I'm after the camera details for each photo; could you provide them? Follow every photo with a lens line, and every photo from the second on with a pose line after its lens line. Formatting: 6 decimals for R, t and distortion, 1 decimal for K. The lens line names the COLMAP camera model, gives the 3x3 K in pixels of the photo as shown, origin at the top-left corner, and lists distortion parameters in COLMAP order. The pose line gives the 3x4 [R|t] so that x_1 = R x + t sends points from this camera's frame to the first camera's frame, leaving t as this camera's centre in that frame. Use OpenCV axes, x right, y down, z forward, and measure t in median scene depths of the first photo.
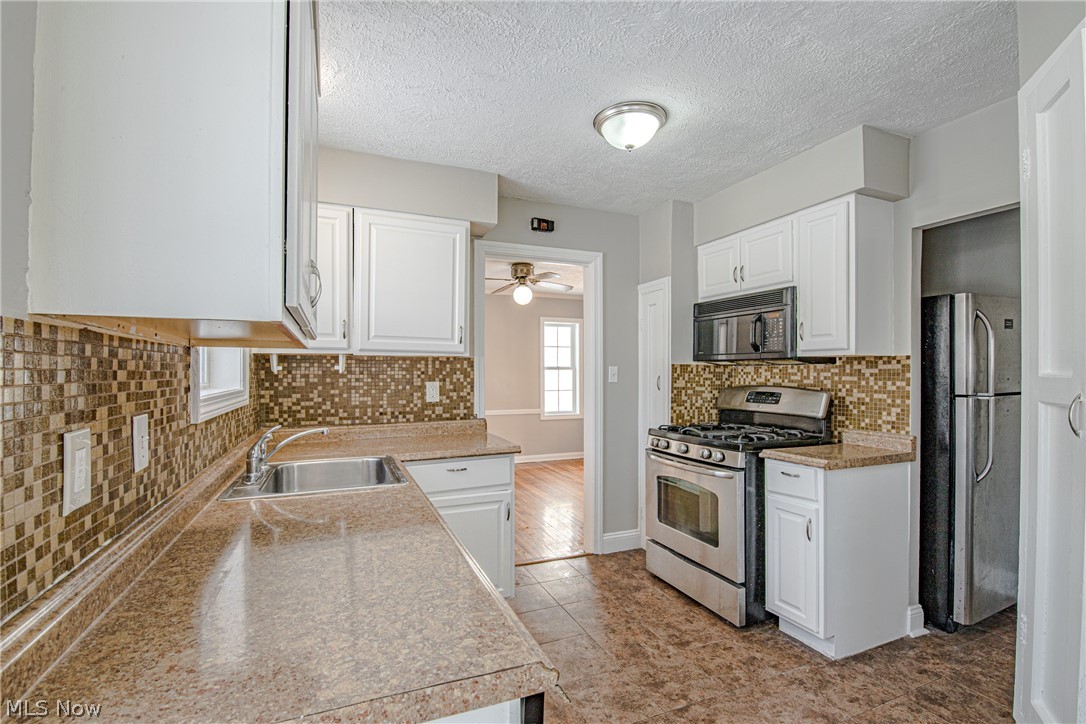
lens RADIAL K [[484.8, 0, 534.8], [0, 484.8, 364.0], [0, 0, 1]] dist [-0.008434, -0.000198]
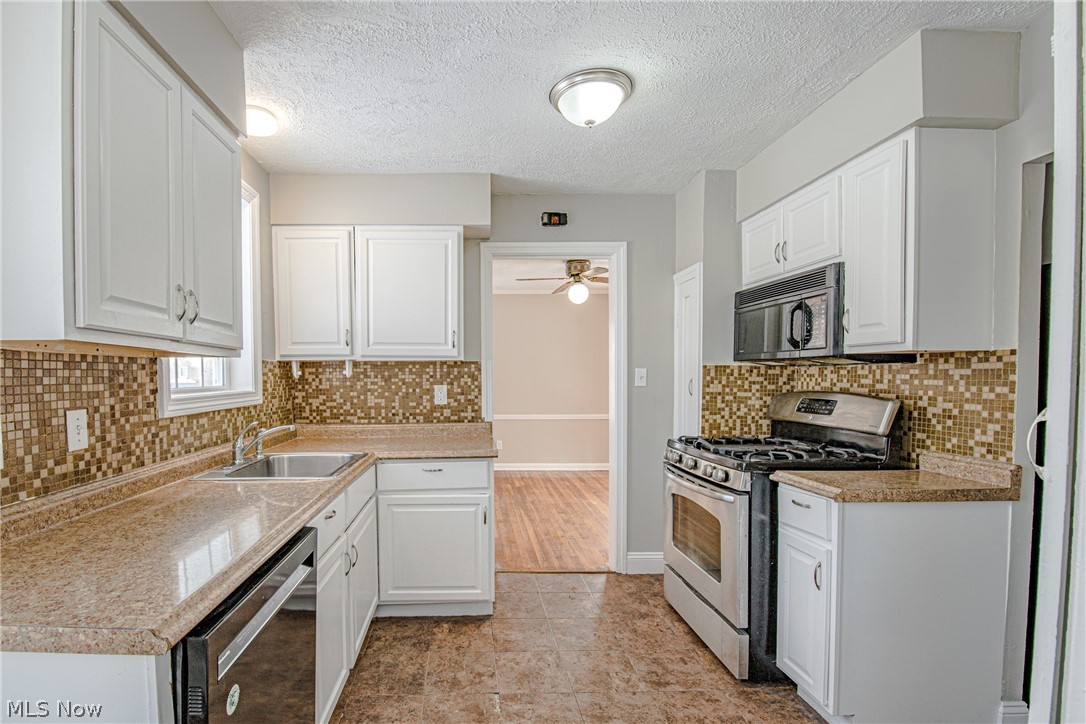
lens RADIAL K [[493.4, 0, 472.9], [0, 493.4, 382.4], [0, 0, 1]] dist [-0.013546, -0.000863]
pose [[0.927445, 0.000715, -0.373959, 0.264449], [0.011123, 0.999503, 0.029497, 0.000419], [0.373795, -0.031516, 0.926976, 0.050732]]
